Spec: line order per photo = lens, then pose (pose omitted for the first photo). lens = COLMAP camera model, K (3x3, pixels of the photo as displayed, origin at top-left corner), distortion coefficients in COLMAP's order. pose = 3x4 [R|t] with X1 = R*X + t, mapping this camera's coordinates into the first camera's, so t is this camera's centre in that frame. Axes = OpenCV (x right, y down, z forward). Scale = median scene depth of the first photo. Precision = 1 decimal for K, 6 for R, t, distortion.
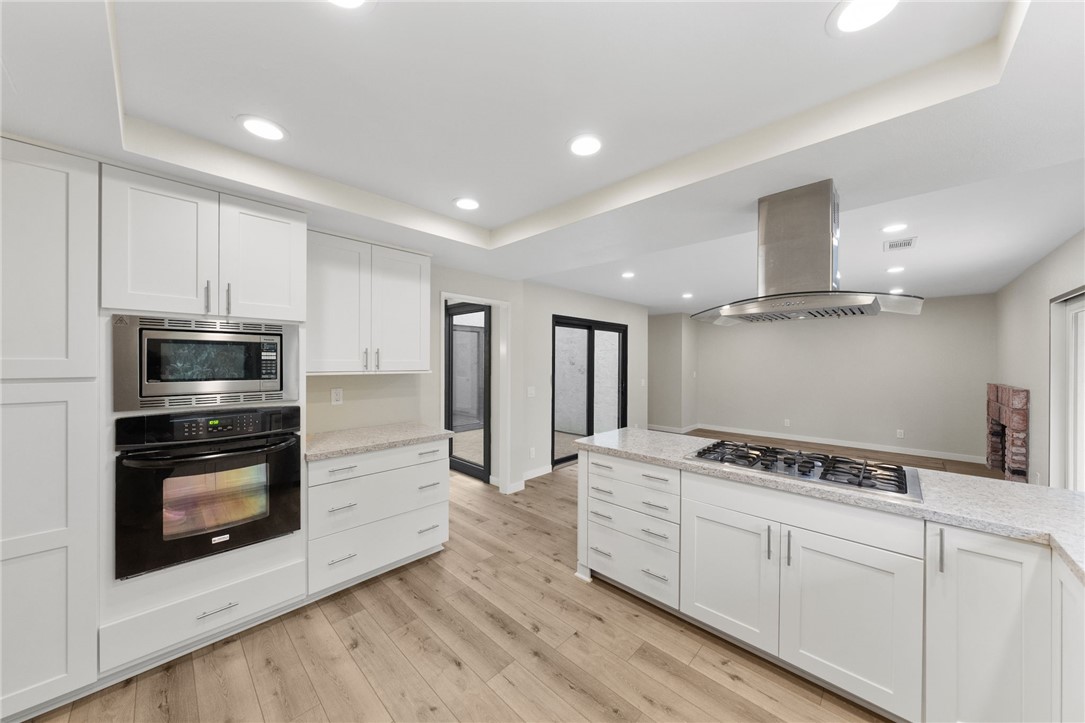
lens RADIAL K [[376.5, 0, 542.9], [0, 376.5, 360.6], [0, 0, 1]] dist [-0.000339, -0.000062]
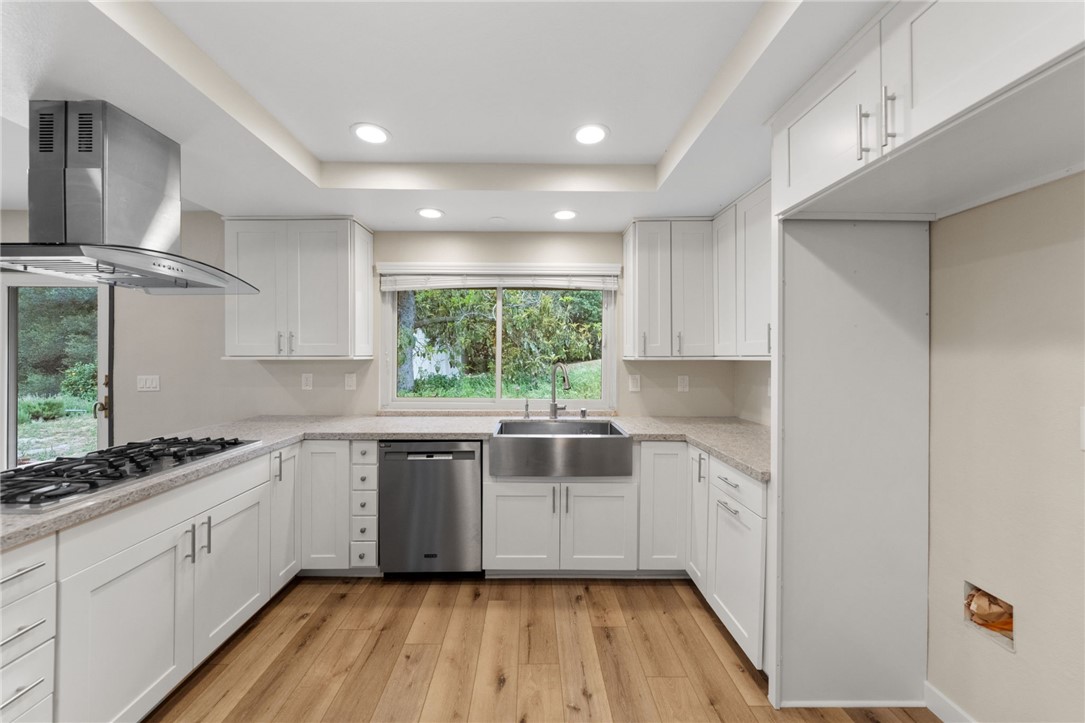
lens RADIAL K [[392.5, 0, 533.8], [0, 392.5, 355.2], [0, 0, 1]] dist [-0.000777, -0.000044]
pose [[-0.701752, -0.005906, 0.712397, -0.447742], [-0.008738, 0.999962, -0.000318, 0.033871], [-0.712368, -0.006448, -0.701777, 0.824240]]
